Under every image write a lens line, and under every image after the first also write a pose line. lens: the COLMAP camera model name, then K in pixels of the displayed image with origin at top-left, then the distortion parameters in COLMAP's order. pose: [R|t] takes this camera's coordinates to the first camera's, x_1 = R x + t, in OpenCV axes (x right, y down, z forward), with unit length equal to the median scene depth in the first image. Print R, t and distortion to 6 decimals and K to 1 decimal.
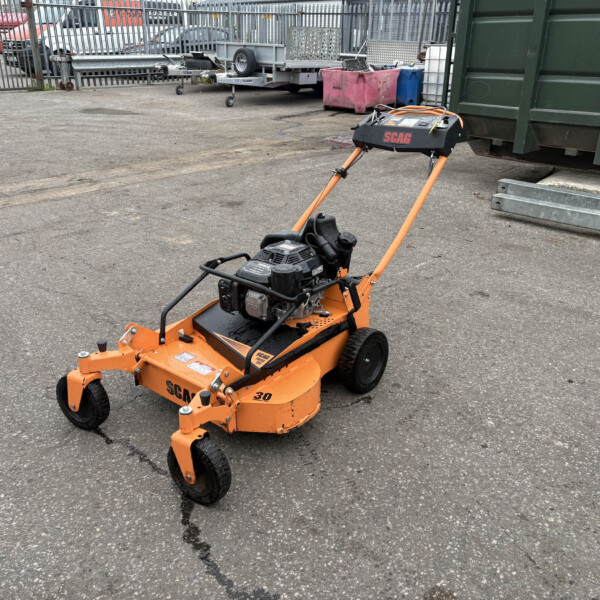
lens RADIAL K [[592.7, 0, 293.3], [0, 592.7, 299.5], [0, 0, 1]] dist [0.016971, 0.009376]
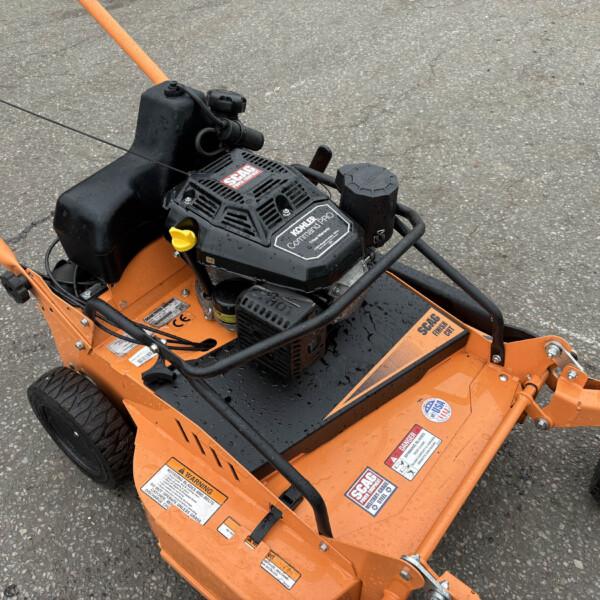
lens RADIAL K [[594.6, 0, 300.0], [0, 594.6, 300.0], [0, 0, 1]] dist [-0.013576, 0.026744]
pose [[-0.023867, -0.715104, 0.698610, -0.174819], [0.396709, 0.634659, 0.663196, -0.139020], [-0.917634, 0.292974, 0.268541, 0.397917]]
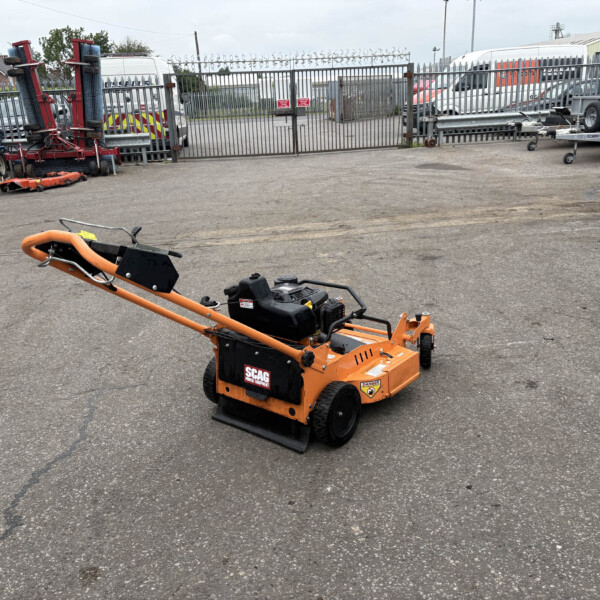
lens RADIAL K [[594.6, 0, 300.0], [0, 594.6, 300.0], [0, 0, 1]] dist [-0.013576, 0.026744]
pose [[0.788708, 0.149045, -0.596427, 0.360626], [-0.197165, 0.980243, -0.015769, -0.032603], [0.582294, 0.130032, 0.802512, 0.061405]]
